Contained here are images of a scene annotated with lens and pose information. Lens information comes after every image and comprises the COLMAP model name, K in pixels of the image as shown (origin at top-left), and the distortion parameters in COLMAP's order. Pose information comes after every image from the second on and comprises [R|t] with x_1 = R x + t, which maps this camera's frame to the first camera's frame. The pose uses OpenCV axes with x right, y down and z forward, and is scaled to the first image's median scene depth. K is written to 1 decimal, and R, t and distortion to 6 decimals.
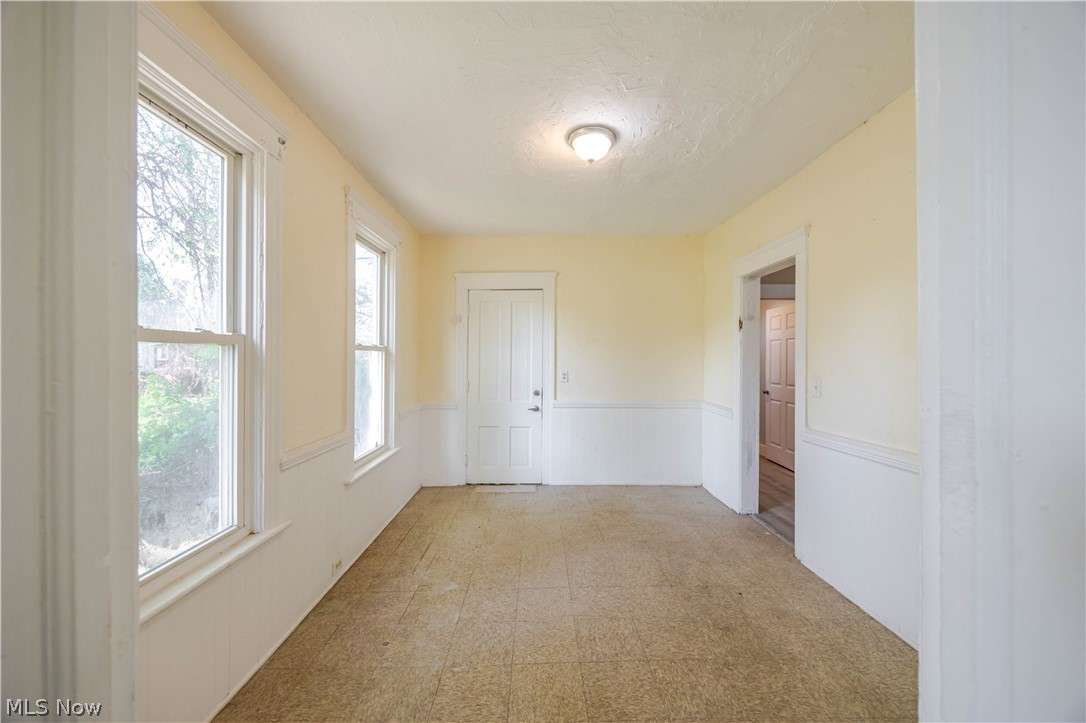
lens RADIAL K [[418.6, 0, 540.4], [0, 418.6, 359.6], [0, 0, 1]] dist [-0.008421, 0.000978]
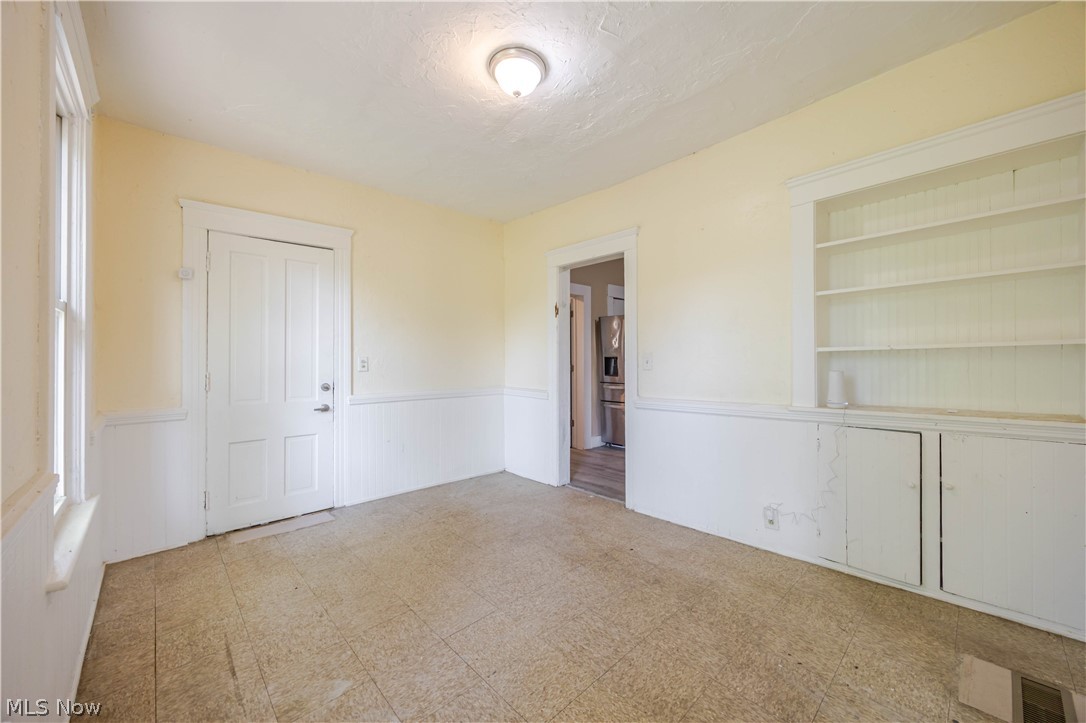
lens RADIAL K [[418.6, 0, 546.0], [0, 418.6, 359.6], [0, 0, 1]] dist [-0.008421, 0.000978]
pose [[0.730519, -0.006913, 0.682857, -0.276593], [0.009265, 0.999957, 0.000211, 0.041626], [-0.682829, 0.006172, 0.730552, 0.230120]]
